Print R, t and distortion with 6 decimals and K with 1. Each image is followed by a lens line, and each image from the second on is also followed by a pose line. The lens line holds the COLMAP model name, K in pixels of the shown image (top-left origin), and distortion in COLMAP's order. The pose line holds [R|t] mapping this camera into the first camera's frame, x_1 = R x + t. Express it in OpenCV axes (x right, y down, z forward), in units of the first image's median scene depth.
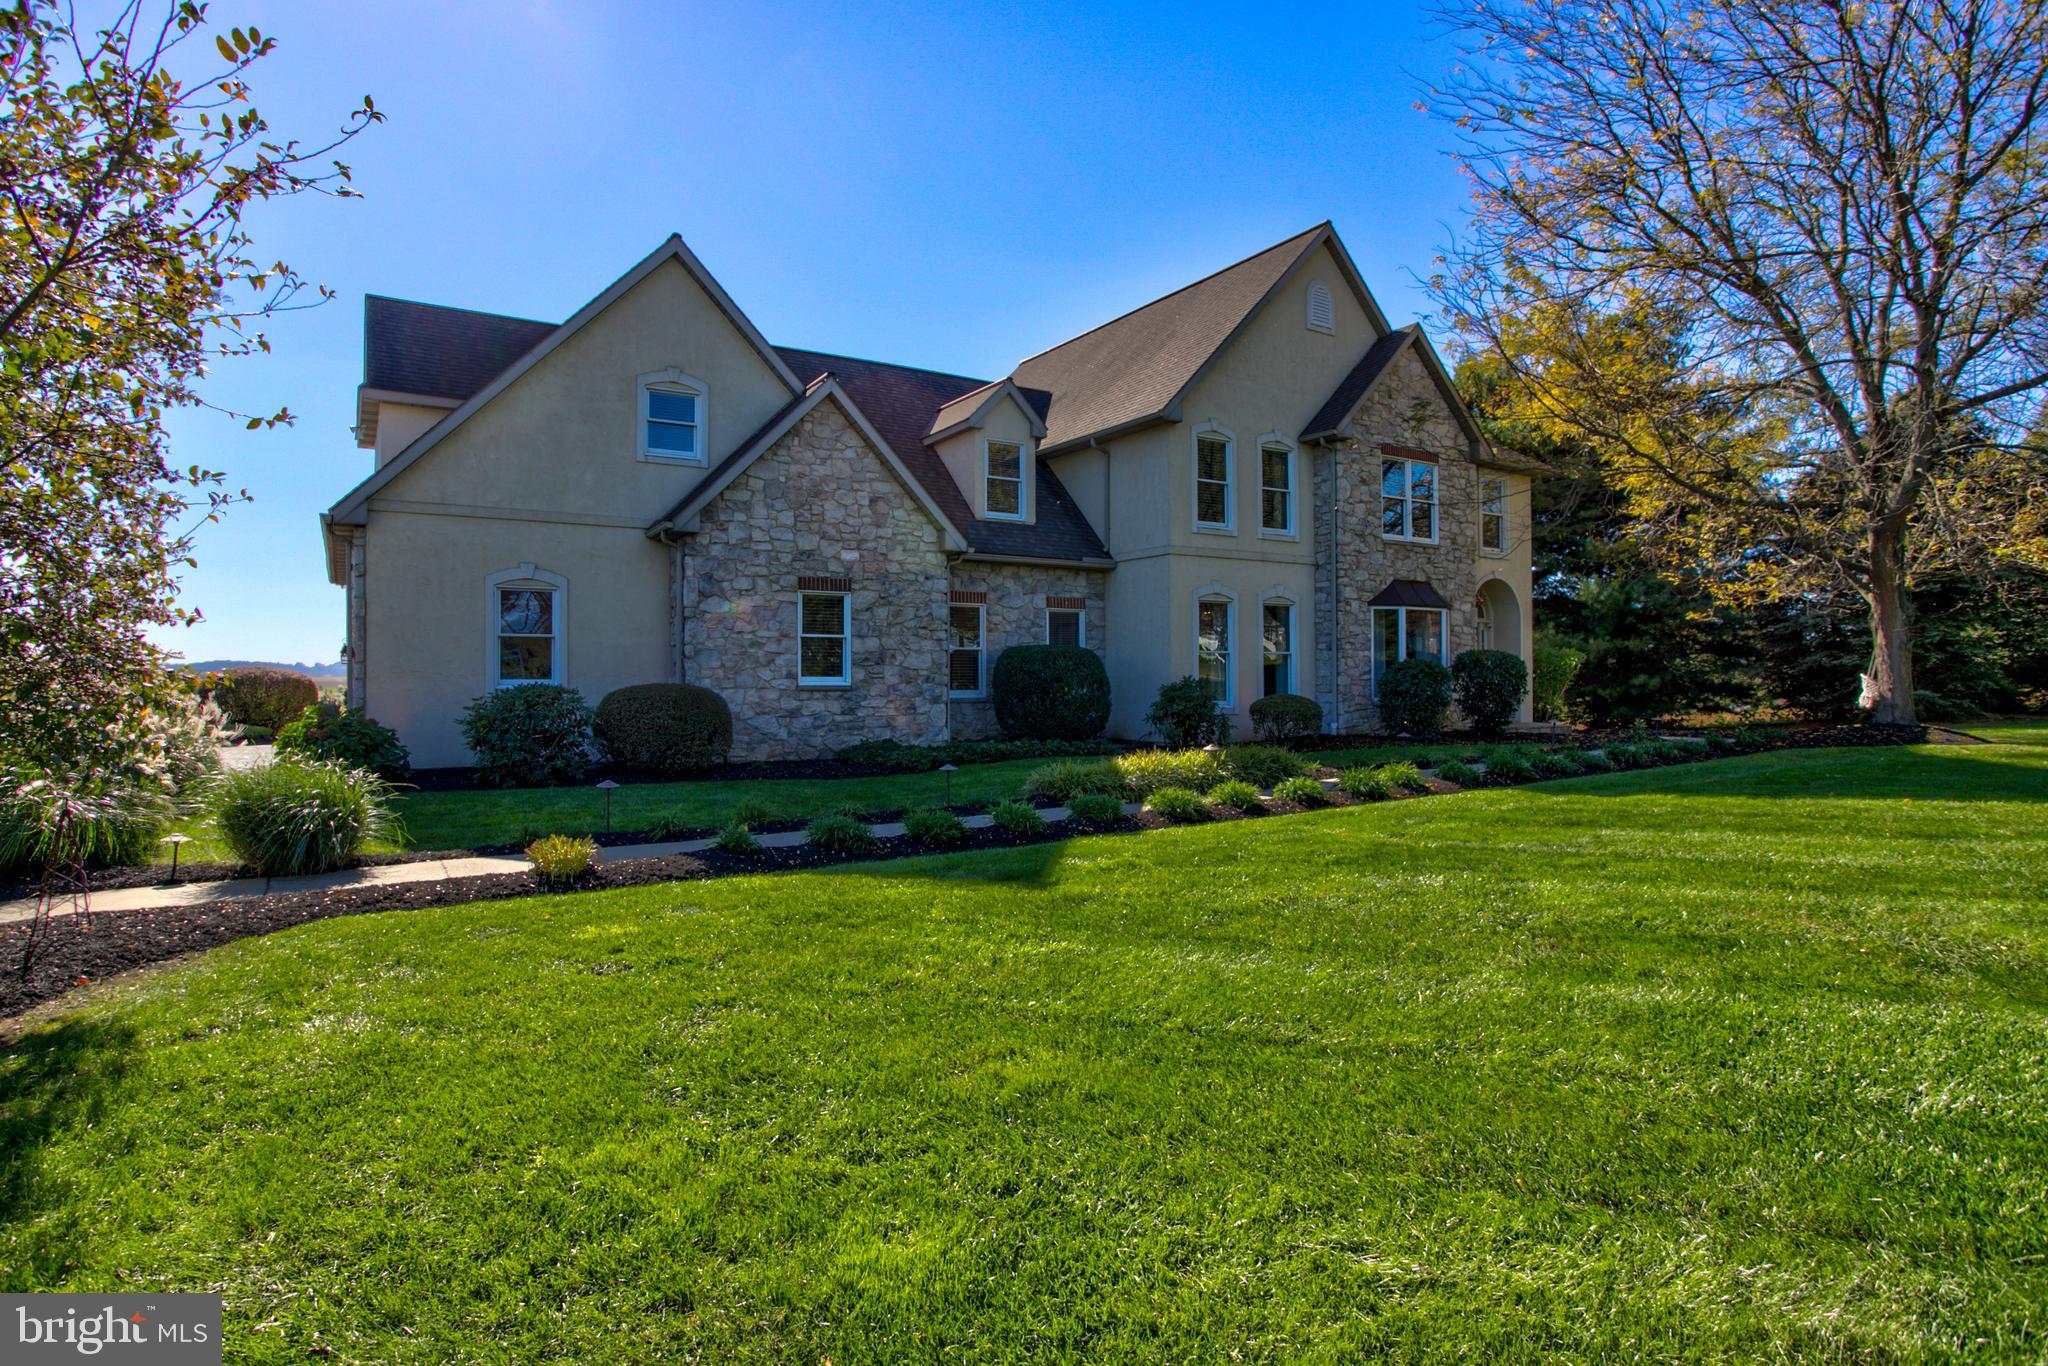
lens RADIAL K [[1126.4, 0, 1024.0], [0, 1126.4, 683.0], [0, 0, 1]] dist [-0.000828, 0.000021]
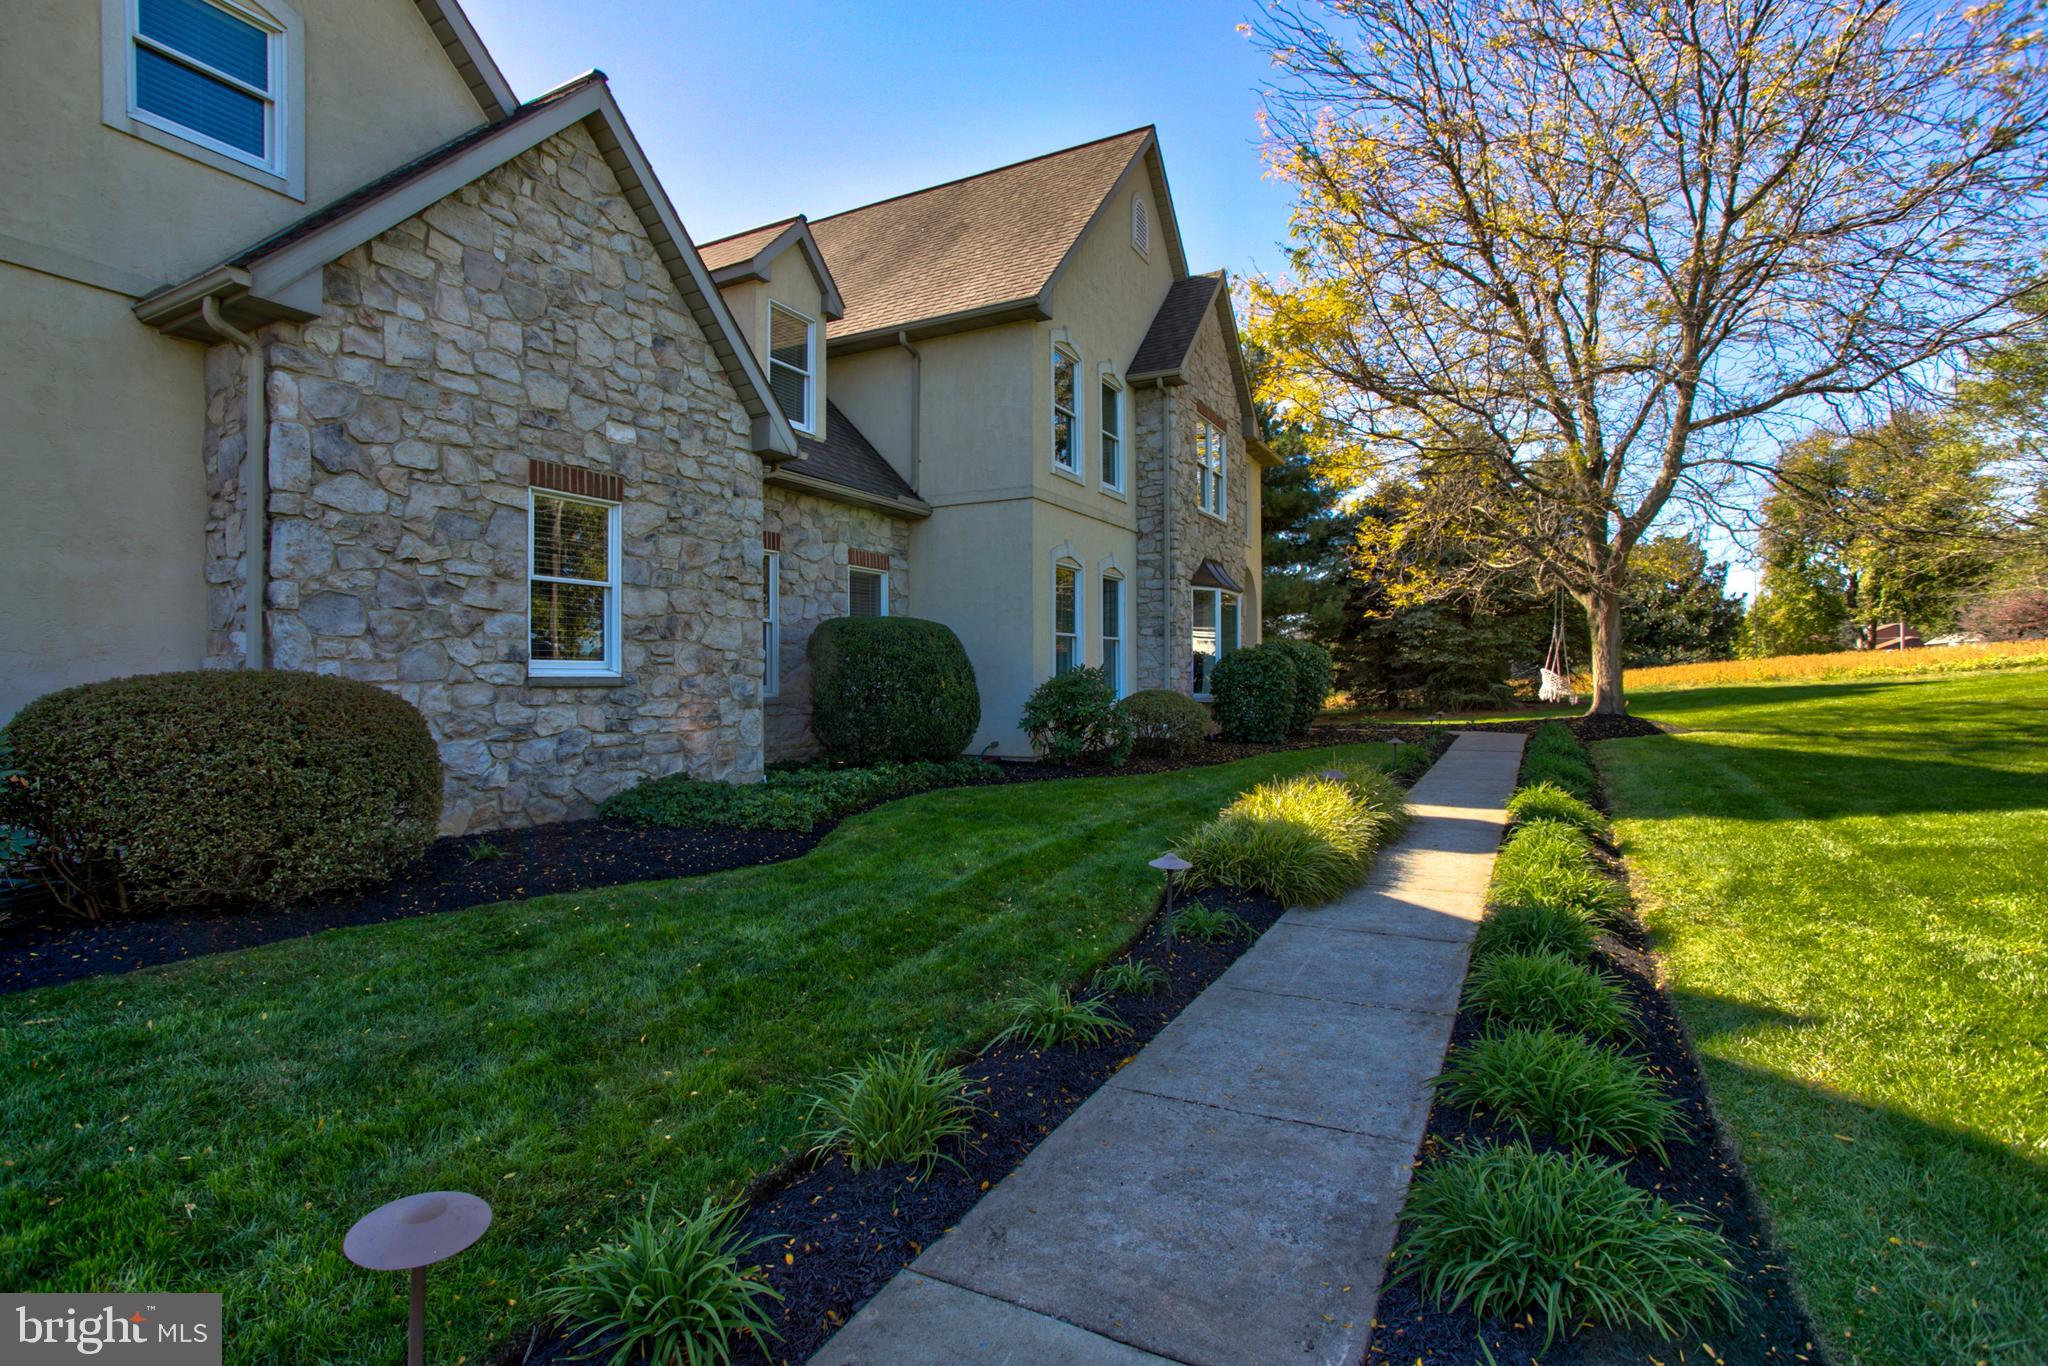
lens RADIAL K [[1011.2, 0, 1021.6], [0, 1011.2, 672.9], [0, 0, 1]] dist [-0.023893, 0.028440]
pose [[0.878861, 0.004715, 0.477055, -0.212965], [-0.003139, 0.999987, -0.004101, 0.001552], [-0.477068, 0.002107, 0.878864, 0.485777]]
